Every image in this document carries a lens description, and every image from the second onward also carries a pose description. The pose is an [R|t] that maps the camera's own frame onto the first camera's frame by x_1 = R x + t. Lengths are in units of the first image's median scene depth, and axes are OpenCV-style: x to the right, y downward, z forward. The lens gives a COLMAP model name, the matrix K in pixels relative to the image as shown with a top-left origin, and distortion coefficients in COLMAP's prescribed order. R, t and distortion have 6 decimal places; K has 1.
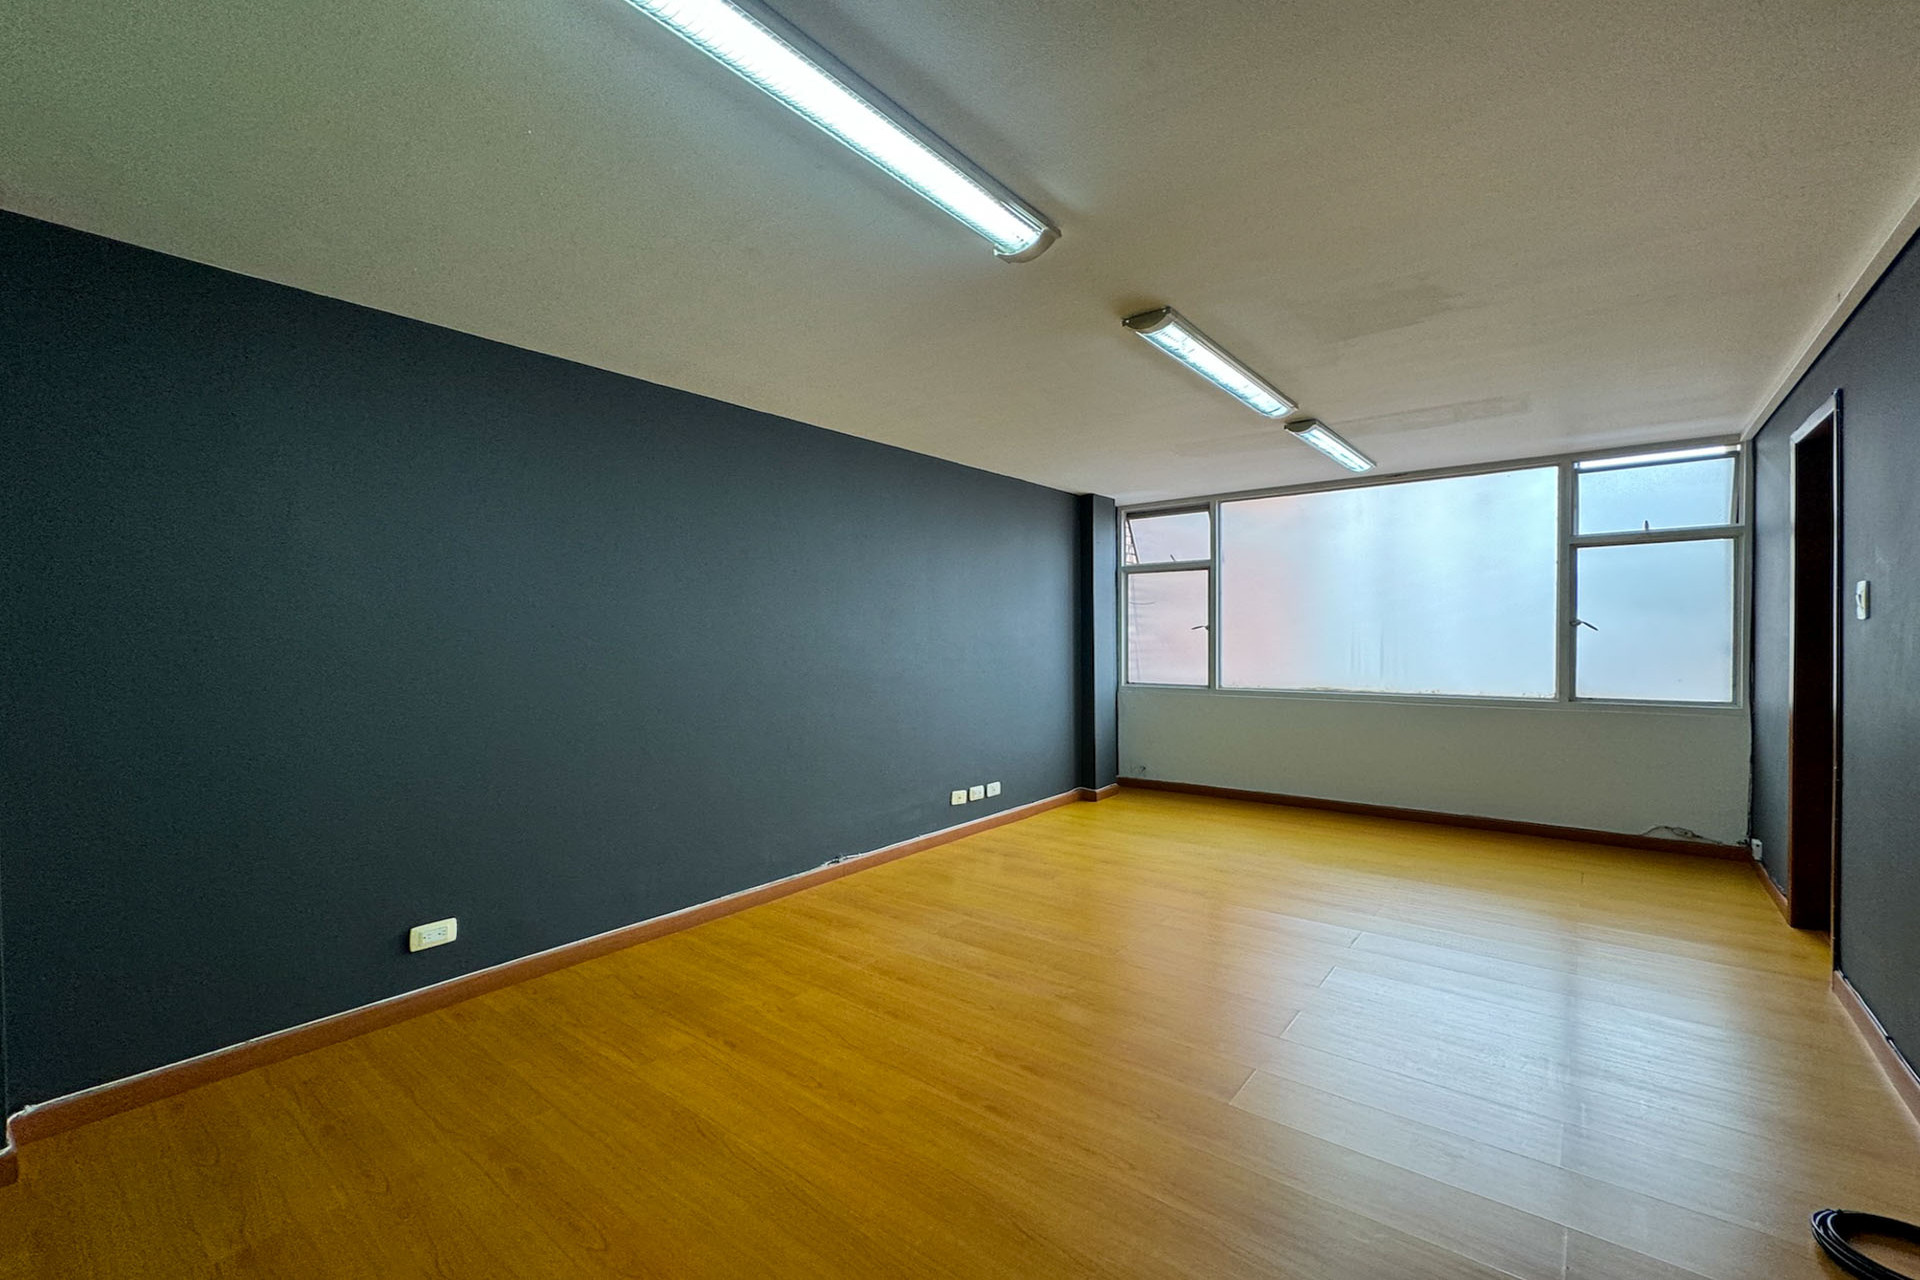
lens RADIAL K [[803.1, 0, 963.3], [0, 803.1, 635.2], [0, 0, 1]] dist [0.000856, 0.000218]
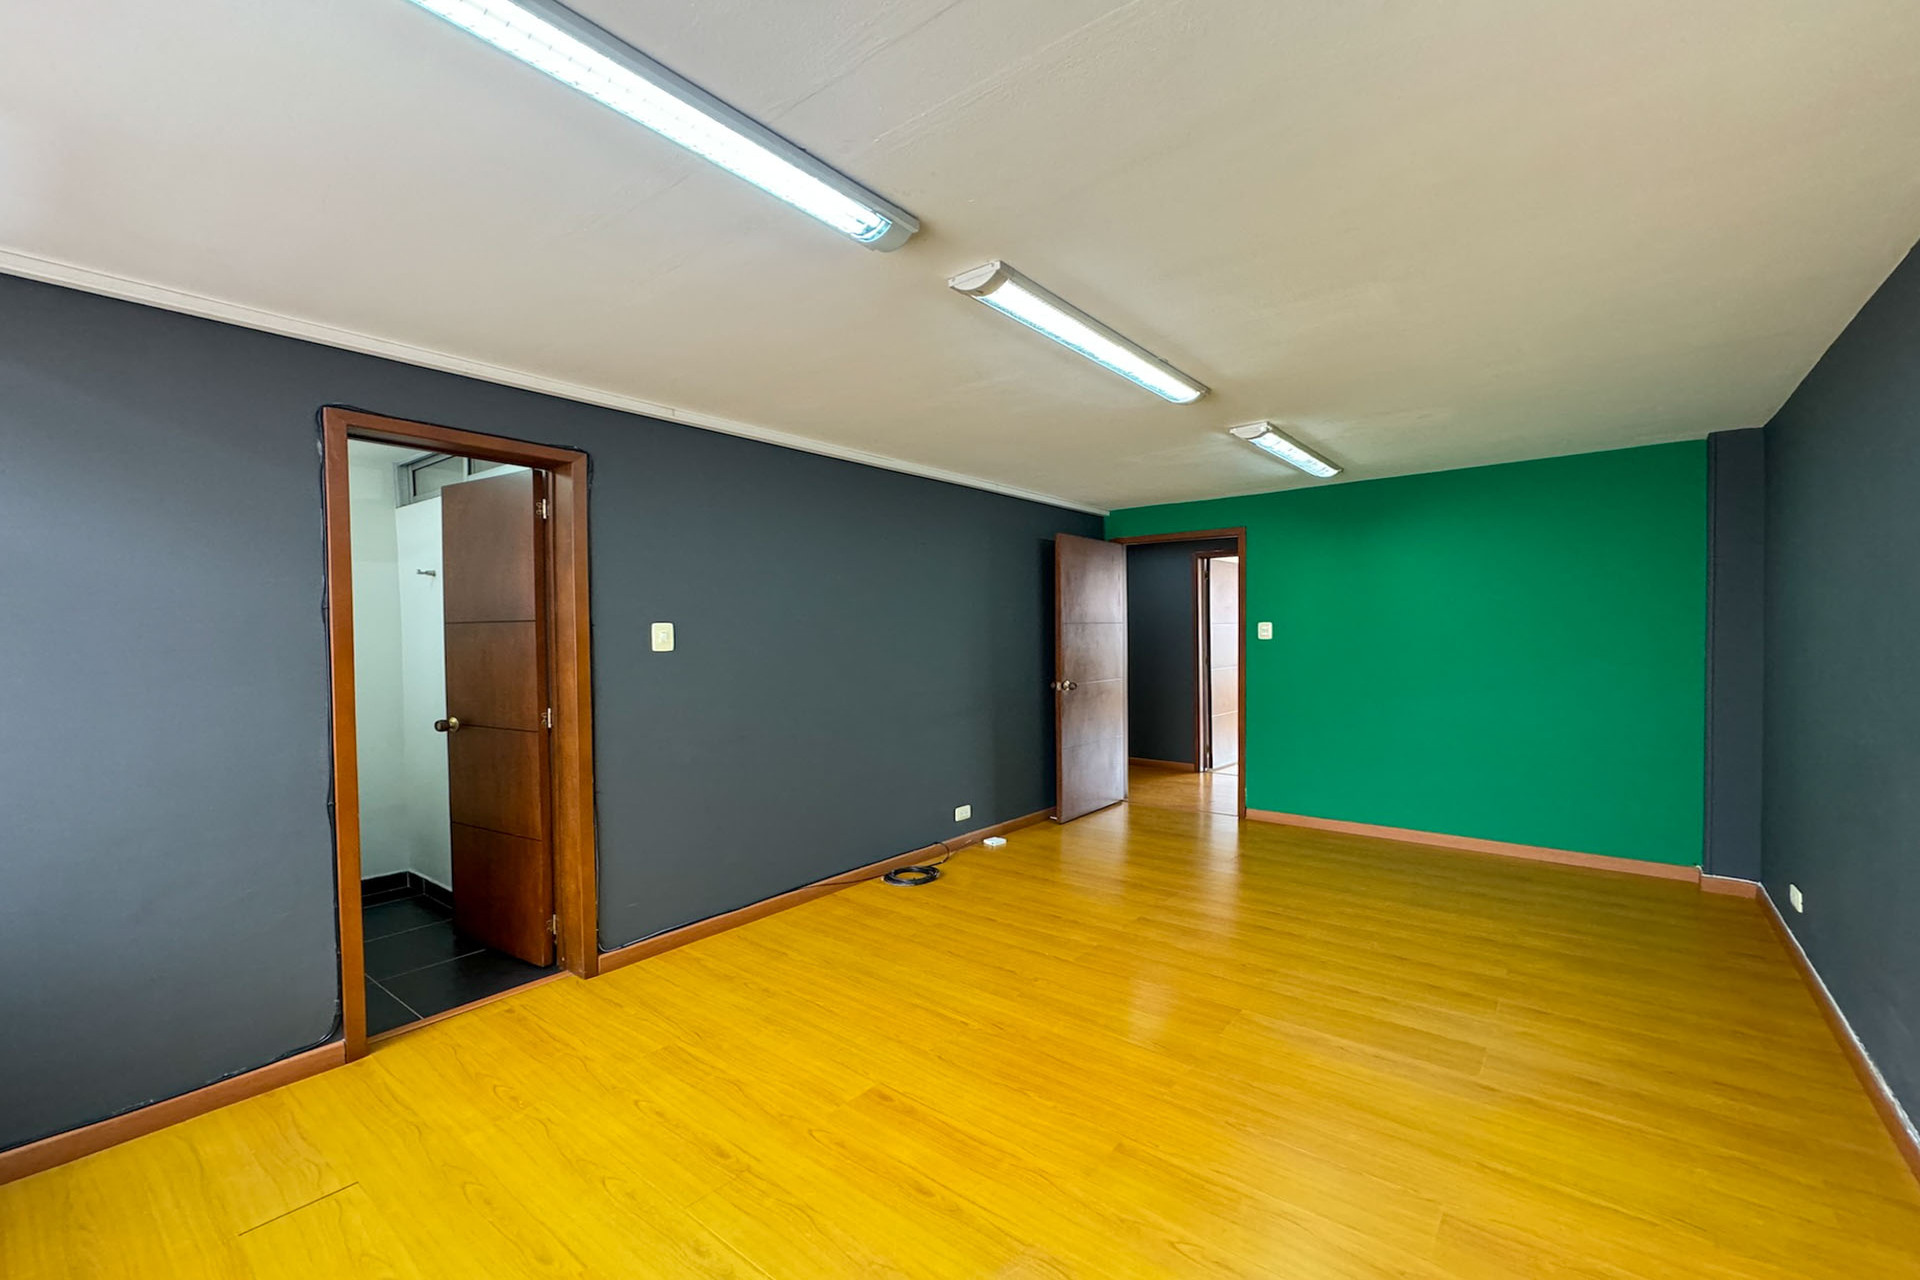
lens RADIAL K [[803.1, 0, 959.0], [0, 803.1, 646.3], [0, 0, 1]] dist [0.000856, 0.000218]
pose [[-0.999990, -0.002101, -0.003878, 0.574335], [-0.002254, 0.999199, 0.039953, -0.046327], [0.003791, 0.039961, -0.999194, 2.140464]]
